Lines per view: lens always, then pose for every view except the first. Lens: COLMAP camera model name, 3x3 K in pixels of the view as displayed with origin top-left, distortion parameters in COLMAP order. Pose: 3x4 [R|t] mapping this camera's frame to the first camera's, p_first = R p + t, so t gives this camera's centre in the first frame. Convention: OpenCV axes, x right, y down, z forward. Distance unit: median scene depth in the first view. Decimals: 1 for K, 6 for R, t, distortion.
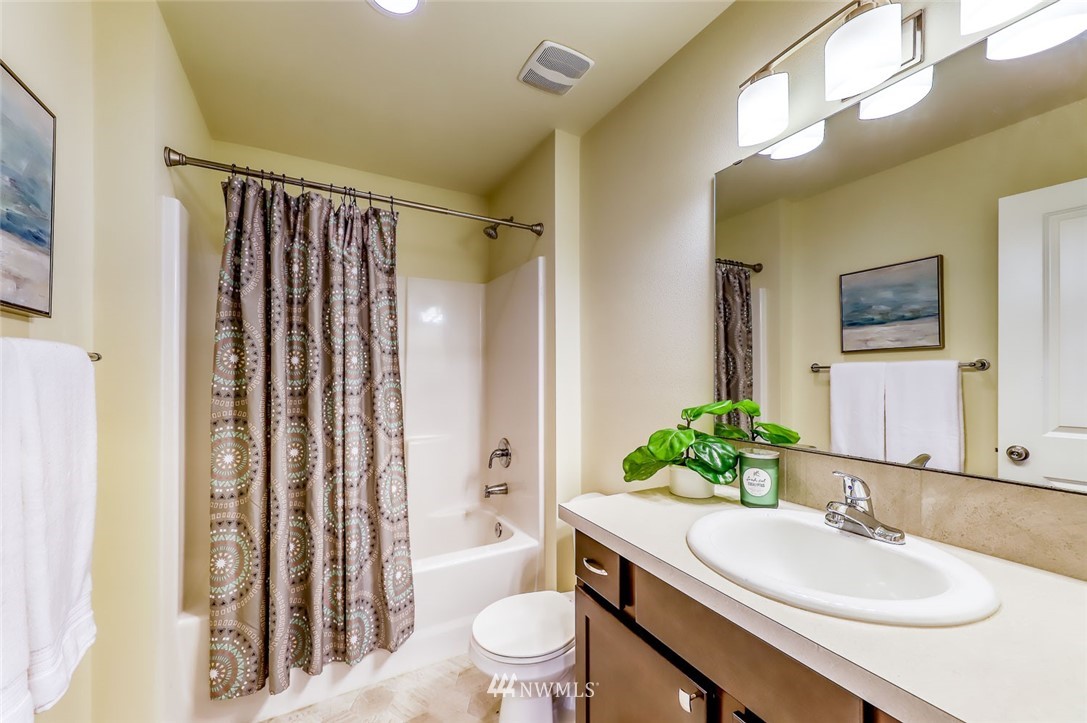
lens RADIAL K [[429.4, 0, 541.9], [0, 429.4, 371.9], [0, 0, 1]] dist [0.002942, -0.000226]
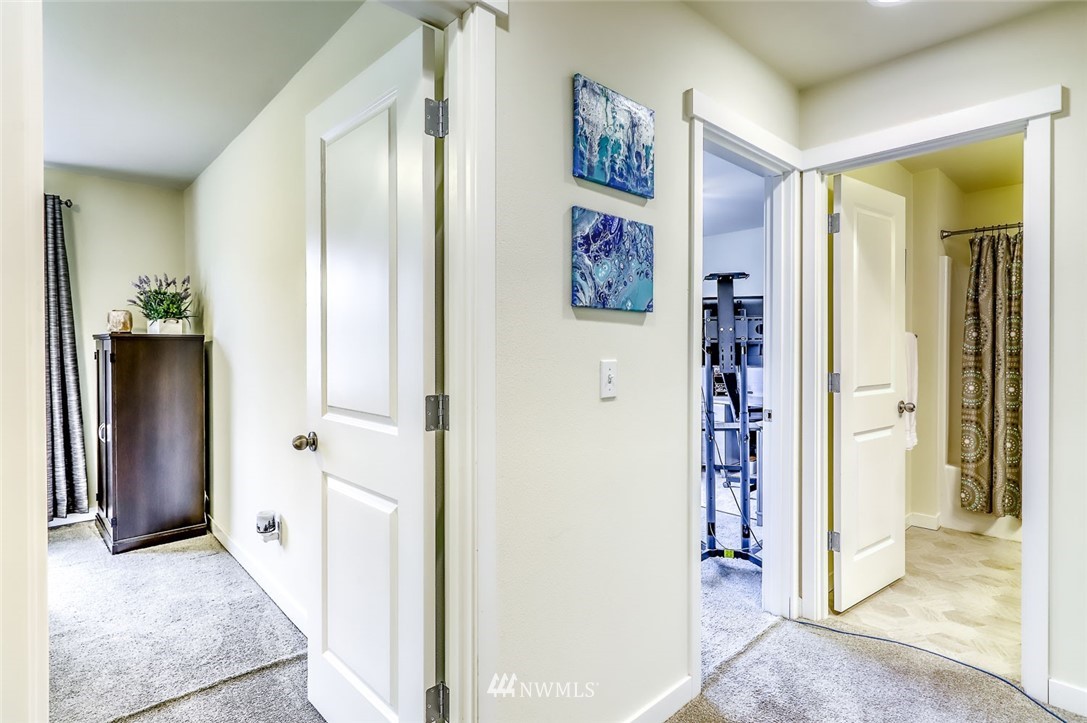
lens RADIAL K [[560.0, 0, 542.2], [0, 560.0, 359.5], [0, 0, 1]] dist [0.003633, 0.000292]
pose [[0.262178, 0.017656, -0.964858, 1.132103], [0.008001, 0.999758, 0.020469, 0.013158], [0.964986, -0.013086, 0.261973, -1.435994]]
